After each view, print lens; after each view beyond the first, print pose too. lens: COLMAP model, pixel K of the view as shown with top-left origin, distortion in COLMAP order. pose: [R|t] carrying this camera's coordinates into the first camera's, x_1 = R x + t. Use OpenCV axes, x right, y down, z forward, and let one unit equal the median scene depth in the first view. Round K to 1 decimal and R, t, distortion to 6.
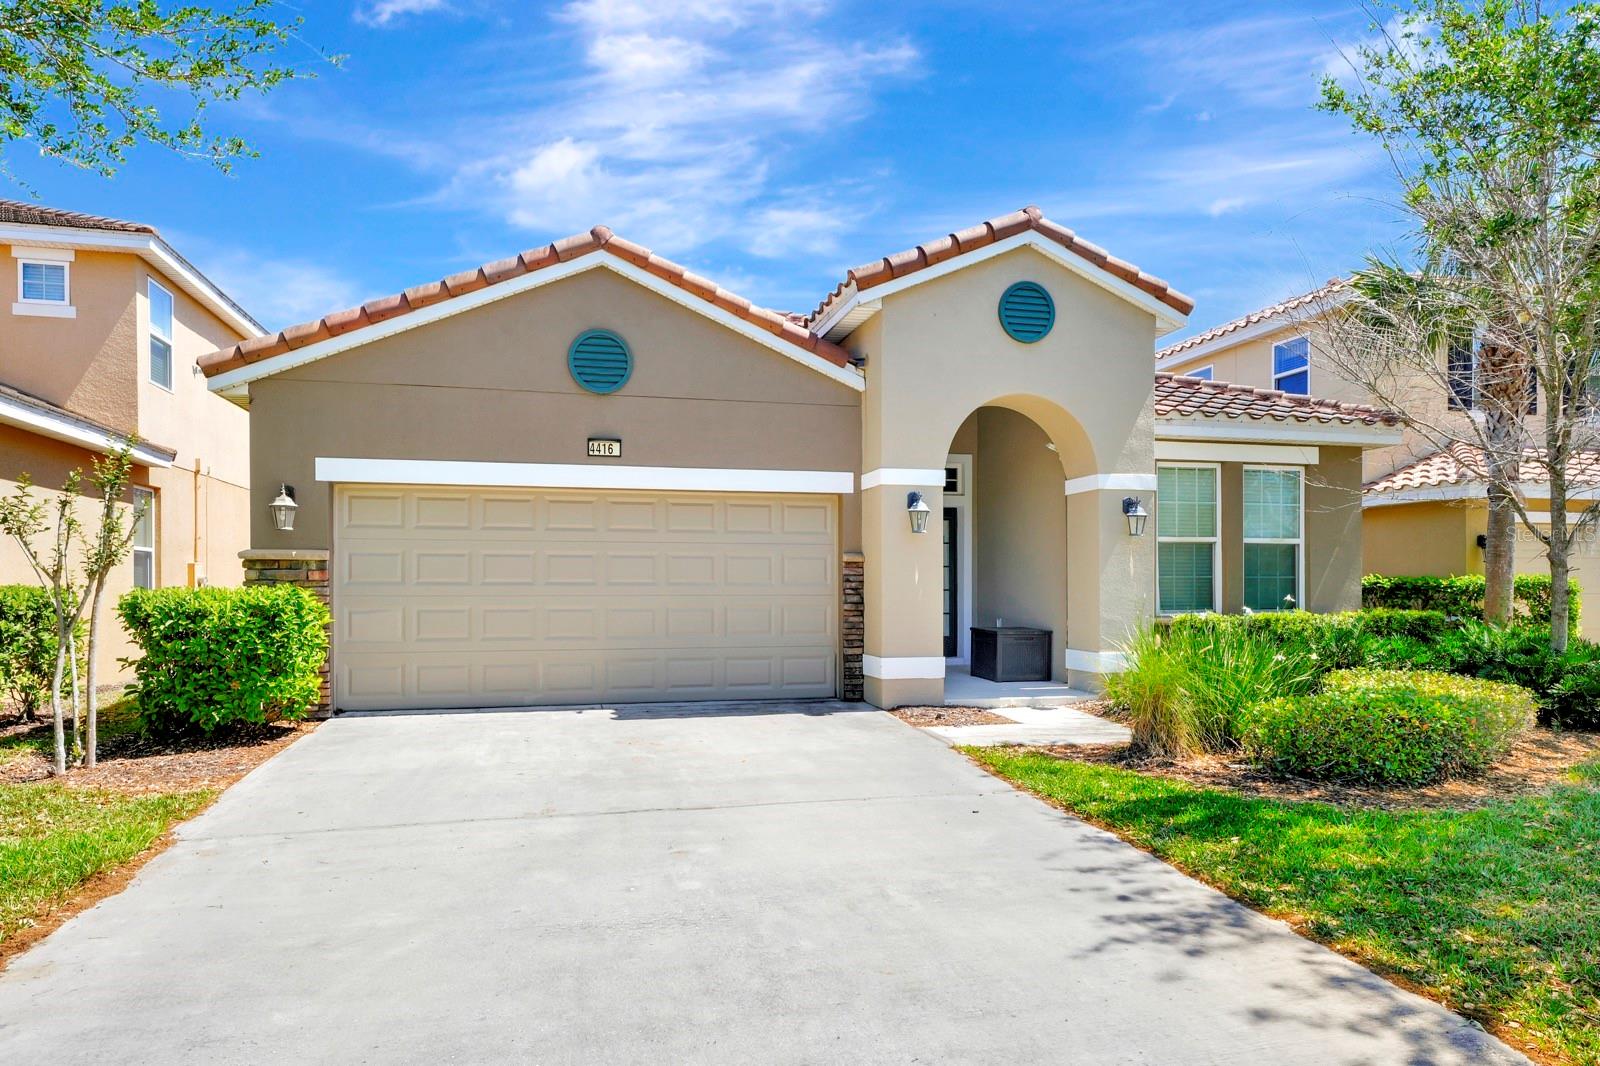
lens RADIAL K [[864.1, 0, 808.7], [0, 864.1, 566.3], [0, 0, 1]] dist [0.013875, -0.000816]
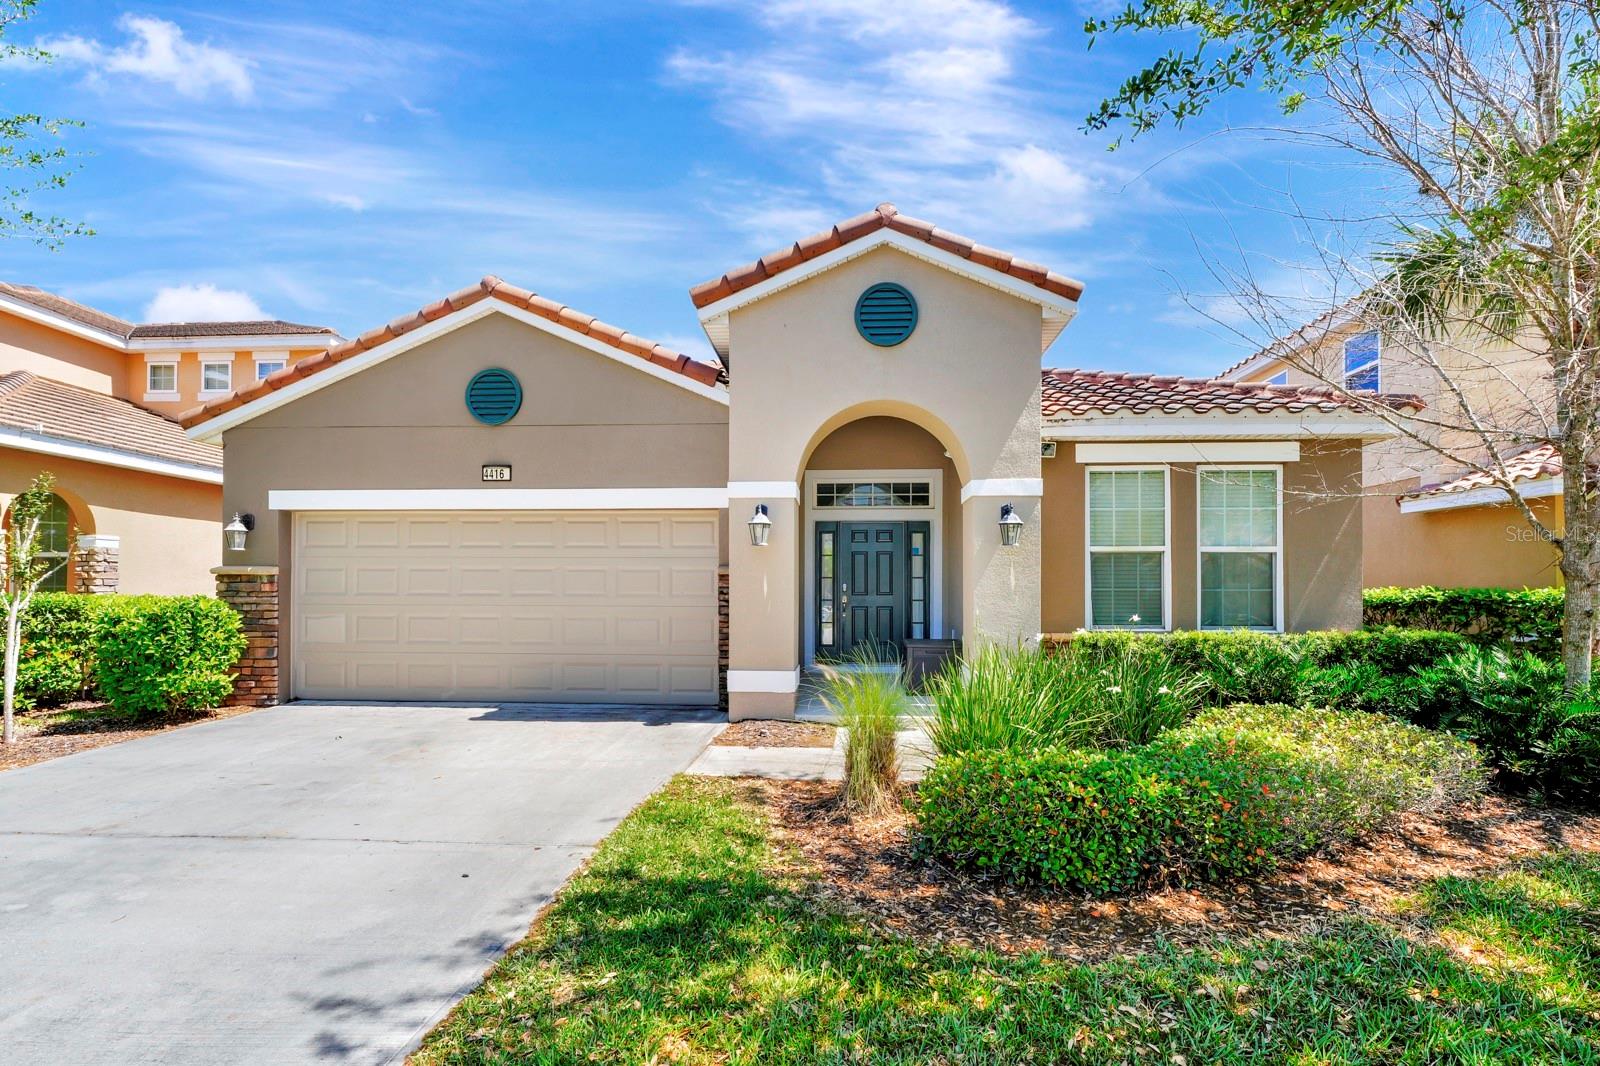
lens RADIAL K [[685.7, 0, 851.9], [0, 685.7, 567.4], [0, 0, 1]] dist [0.007330, 0.001077]
pose [[0.961518, -0.005206, -0.274692, 0.426728], [0.002065, 0.999929, -0.011723, -0.004074], [0.274734, 0.010705, 0.961461, 0.262781]]
